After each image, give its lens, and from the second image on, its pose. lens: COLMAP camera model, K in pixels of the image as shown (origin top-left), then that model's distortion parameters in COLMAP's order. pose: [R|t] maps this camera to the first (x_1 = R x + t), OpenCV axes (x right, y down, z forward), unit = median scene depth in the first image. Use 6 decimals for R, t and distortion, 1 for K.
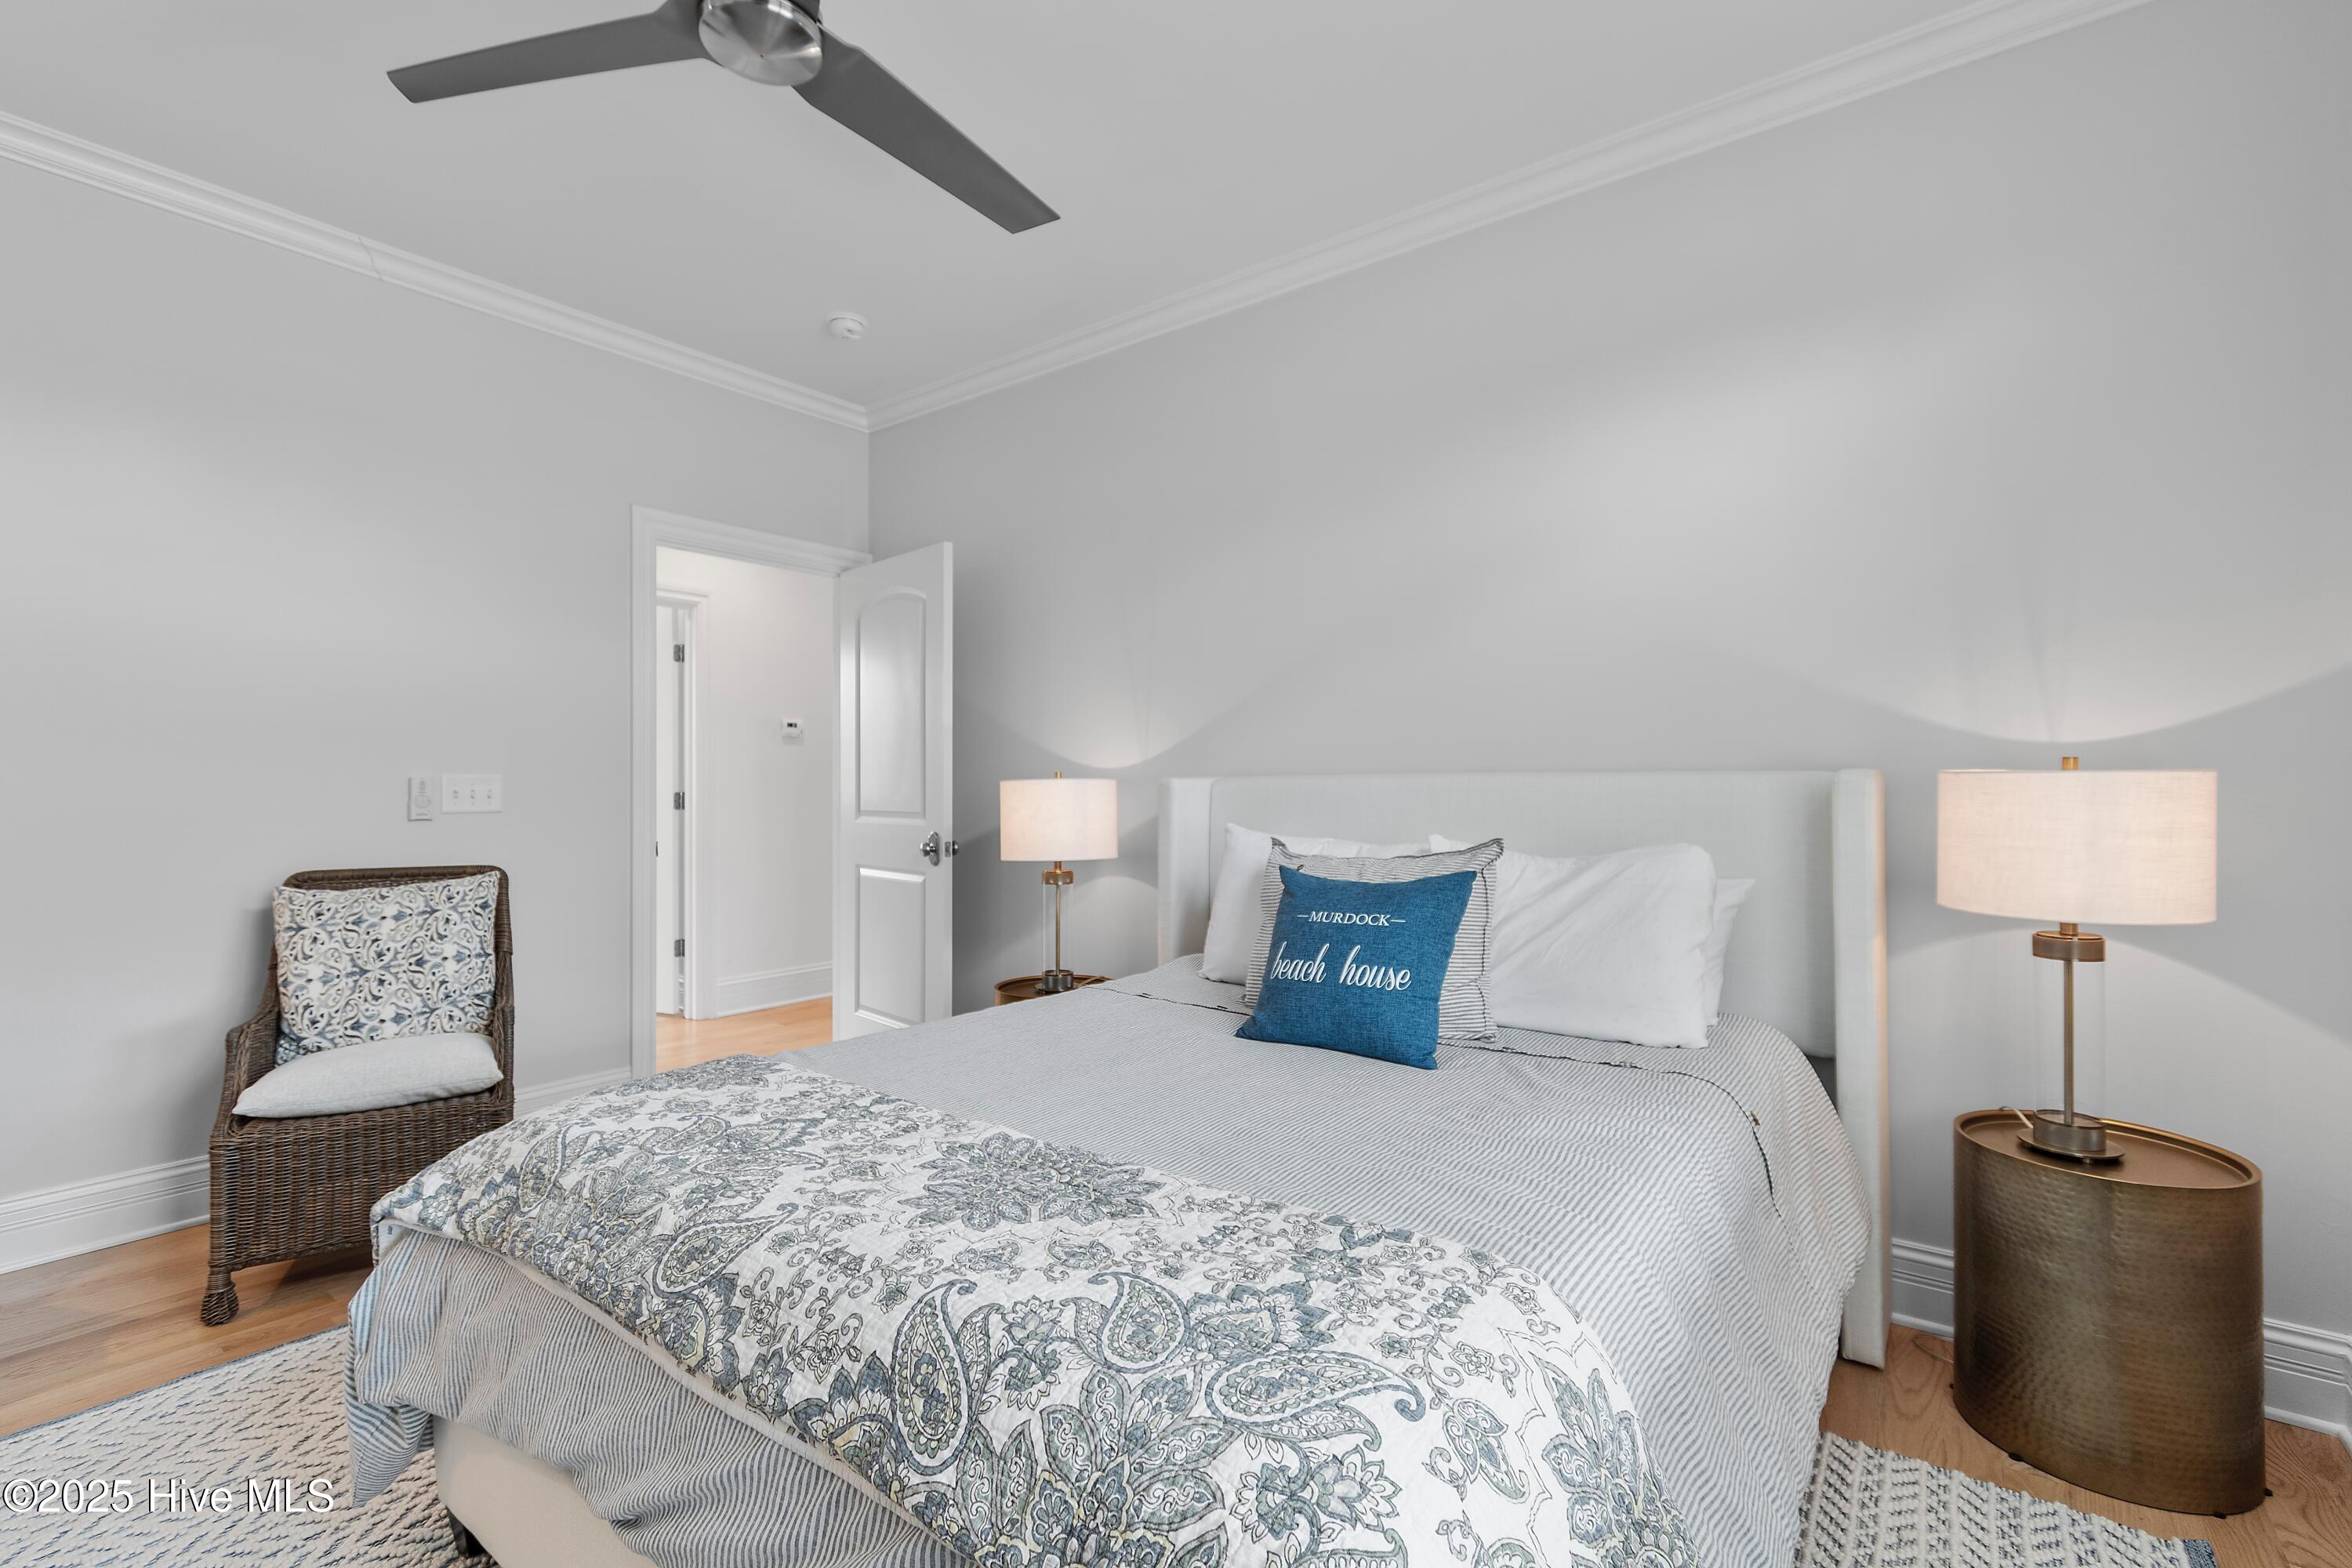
lens RADIAL K [[1042.1, 0, 1182.7], [0, 1042.1, 775.4], [0, 0, 1]] dist [0.000475, -0.000064]
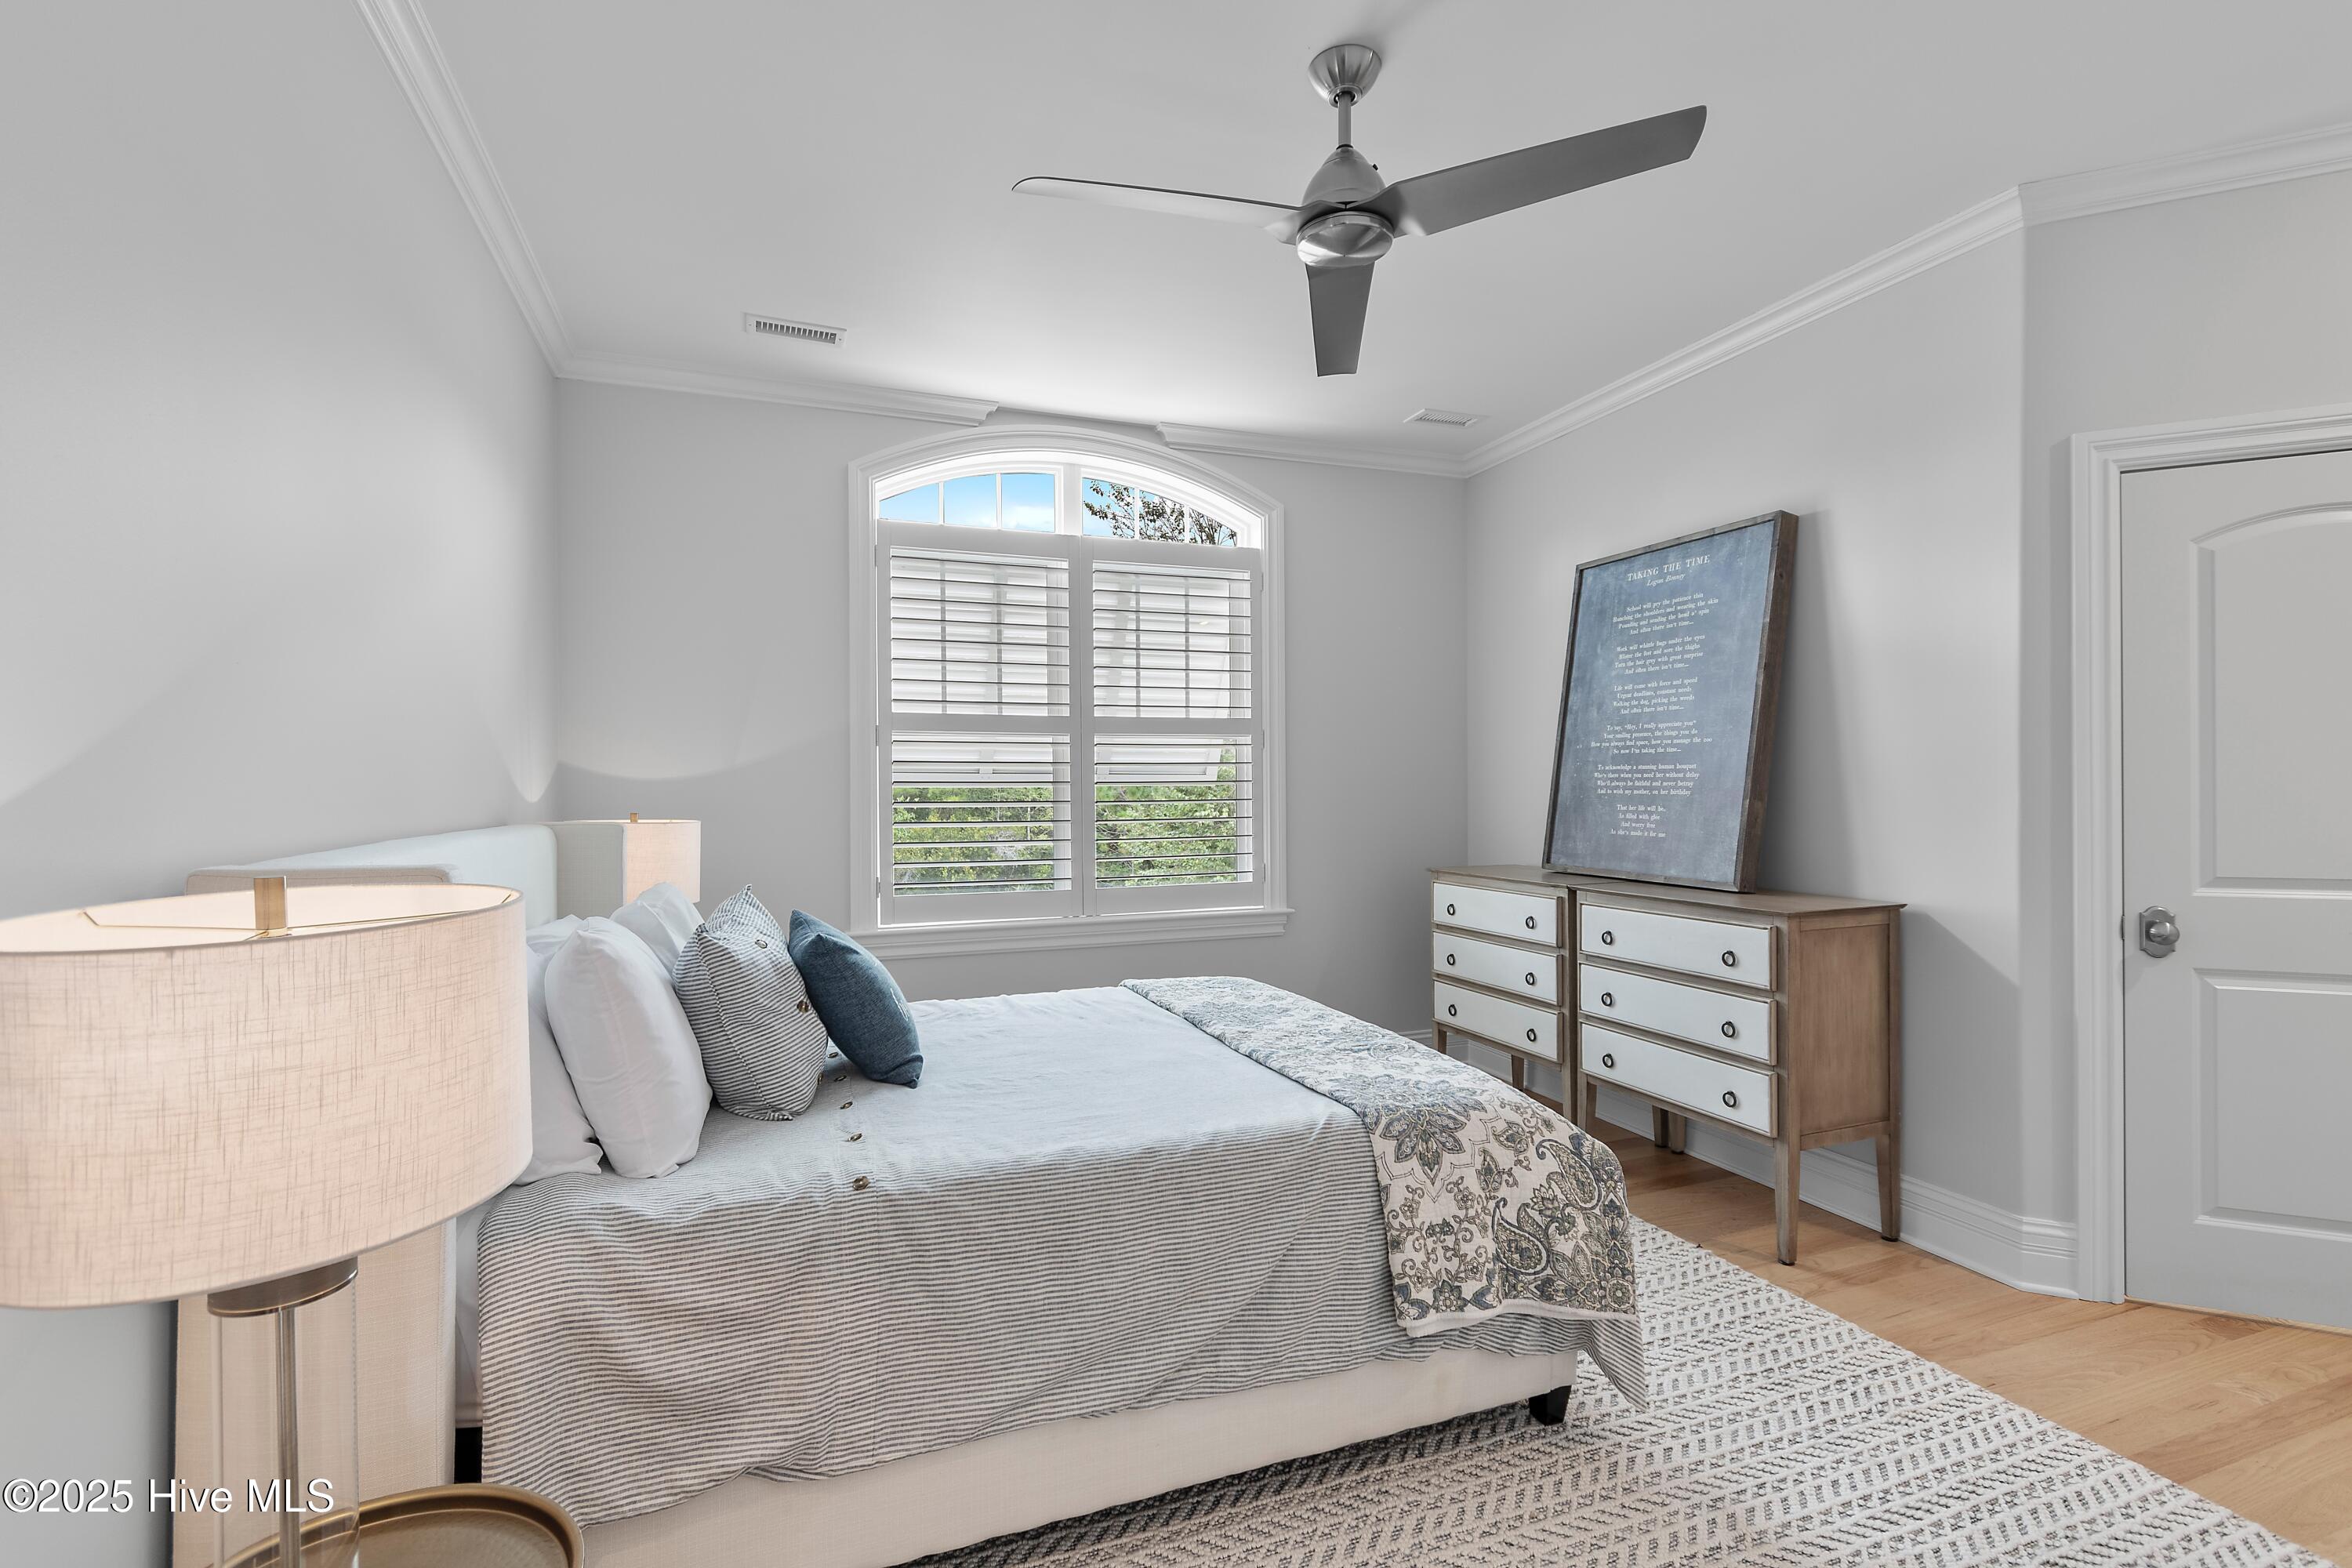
lens RADIAL K [[1036.4, 0, 1170.8], [0, 1036.4, 788.7], [0, 0, 1]] dist [-0.000834, -0.000464]
pose [[-0.839985, 0.006819, 0.542567, -0.596268], [0.001910, 0.999952, -0.009611, -0.029982], [-0.542607, -0.007037, -0.839957, 1.425207]]
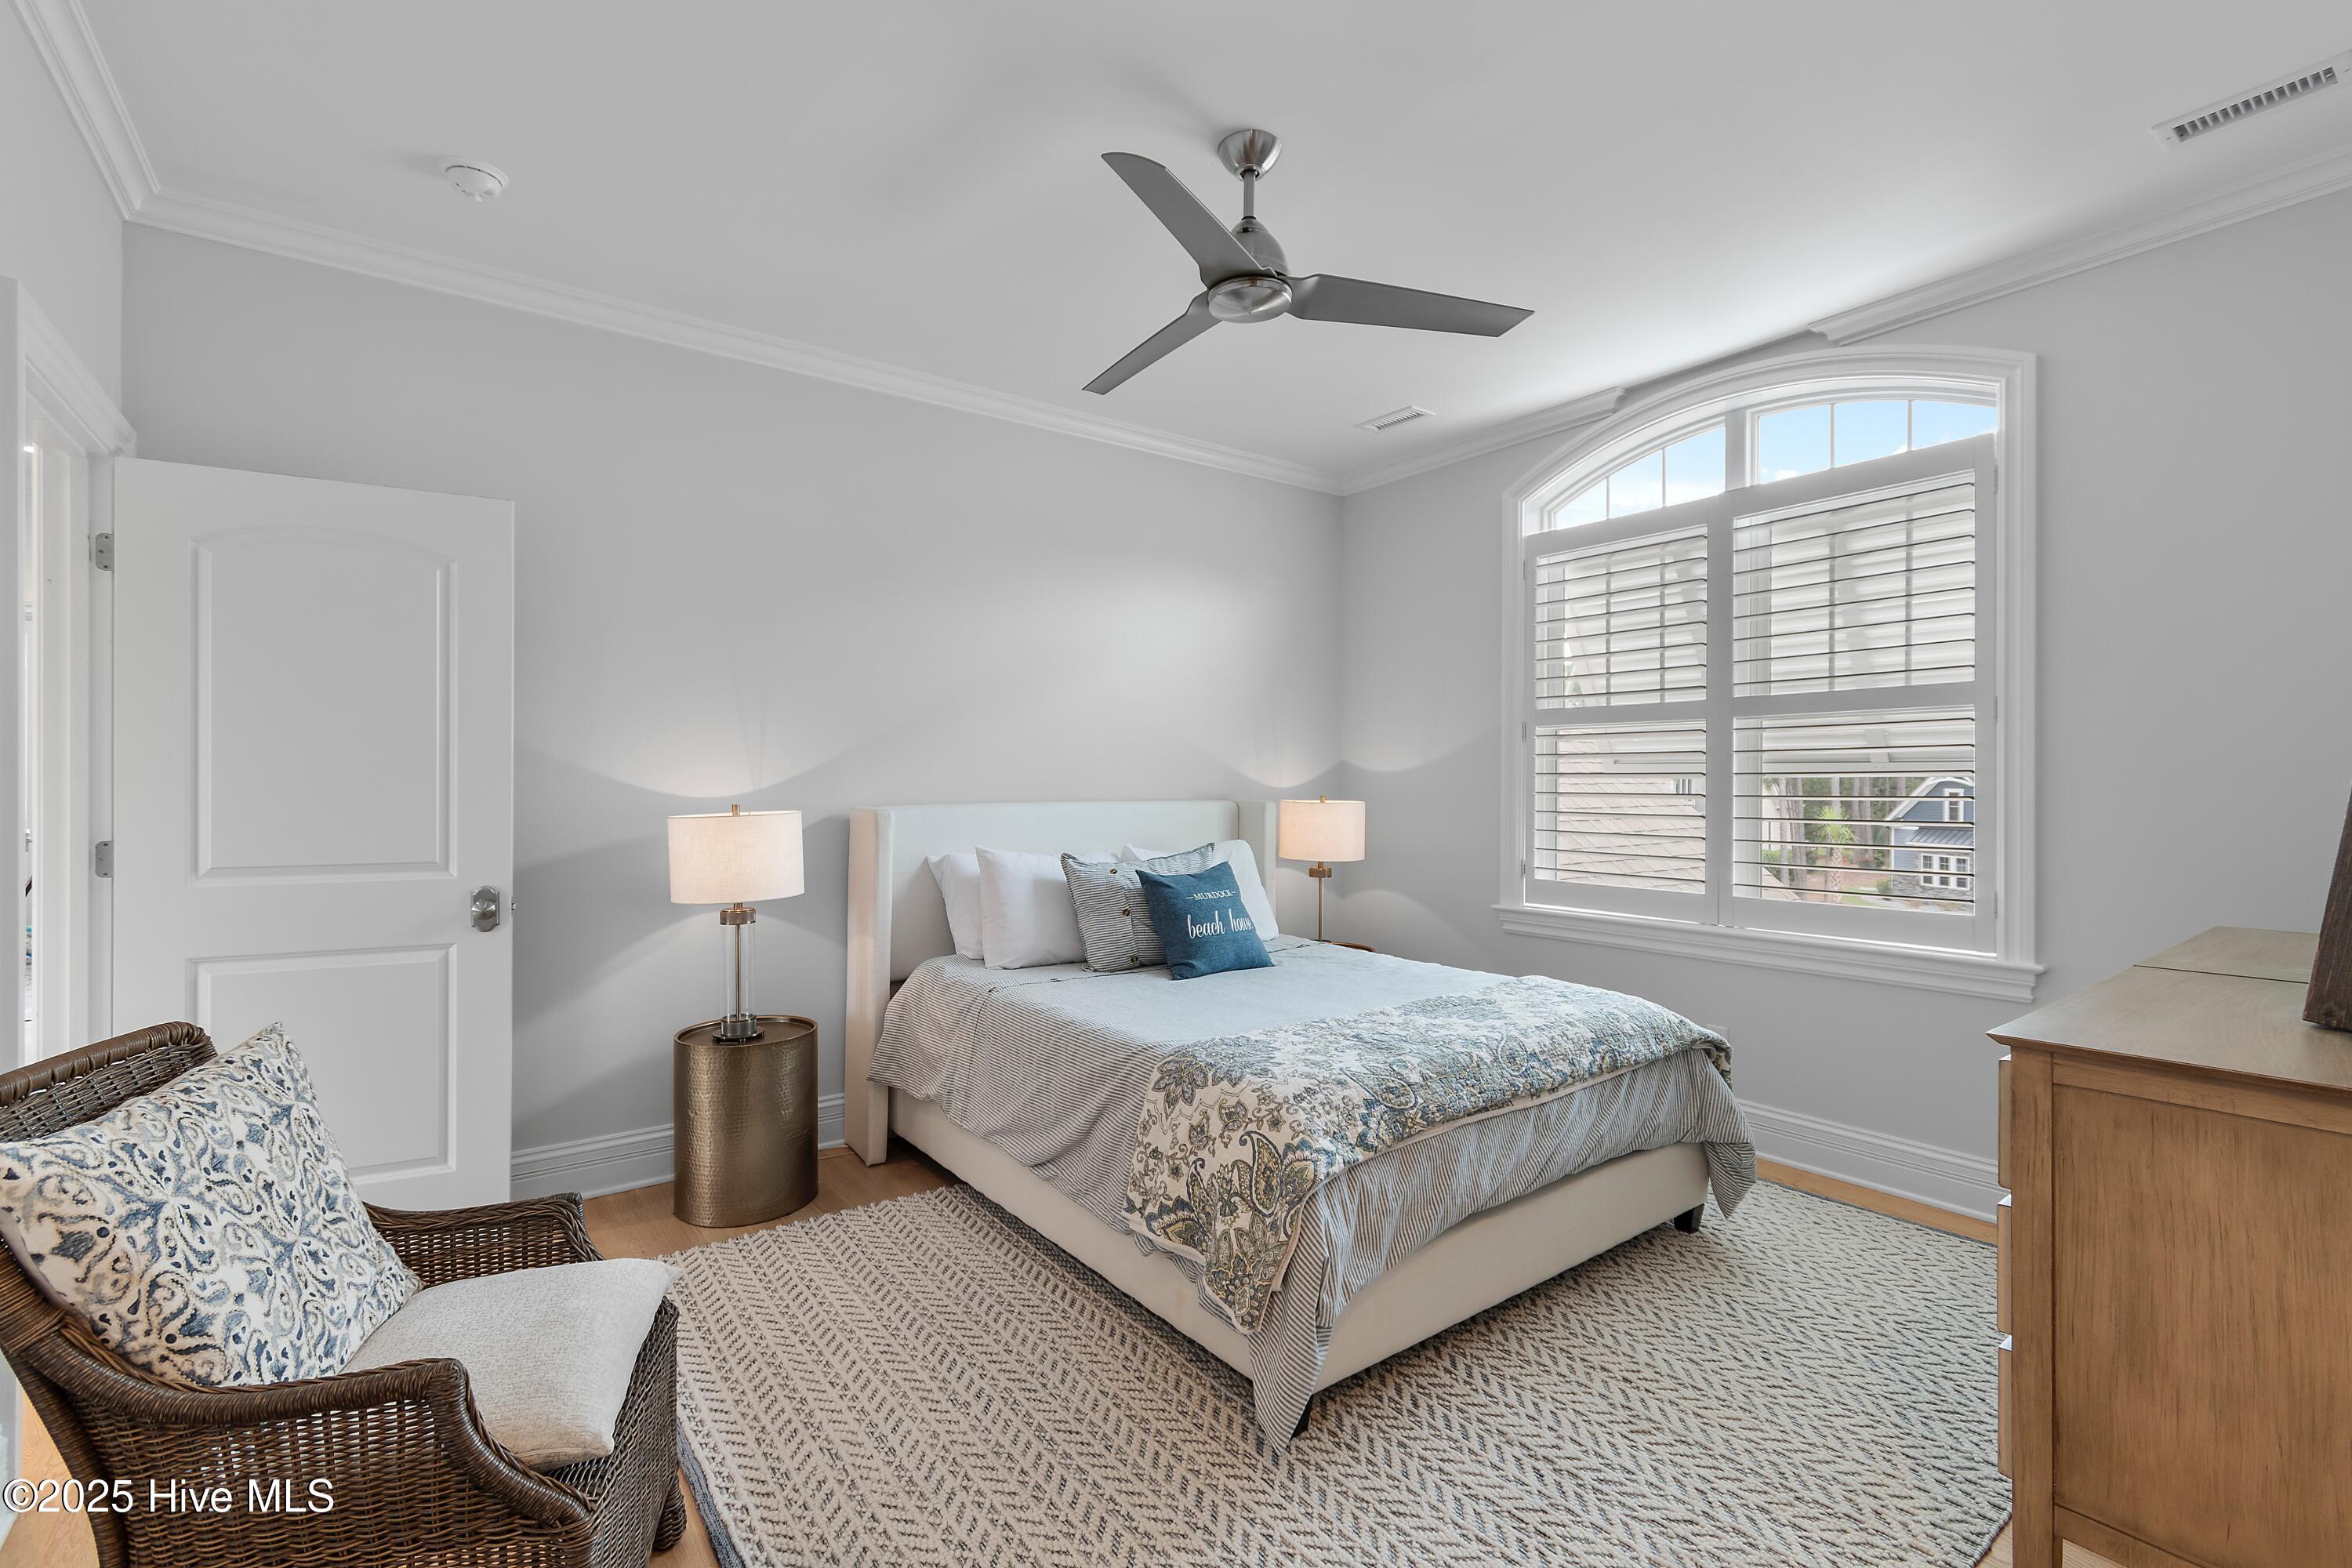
lens RADIAL K [[1042.1, 0, 1182.7], [0, 1042.1, 775.4], [0, 0, 1]] dist [0.000475, -0.000064]
pose [[0.278220, 0.005213, 0.960503, -1.177890], [-0.009836, 0.999948, -0.002578, -0.041523], [-0.960467, -0.008731, 0.278257, 0.466573]]
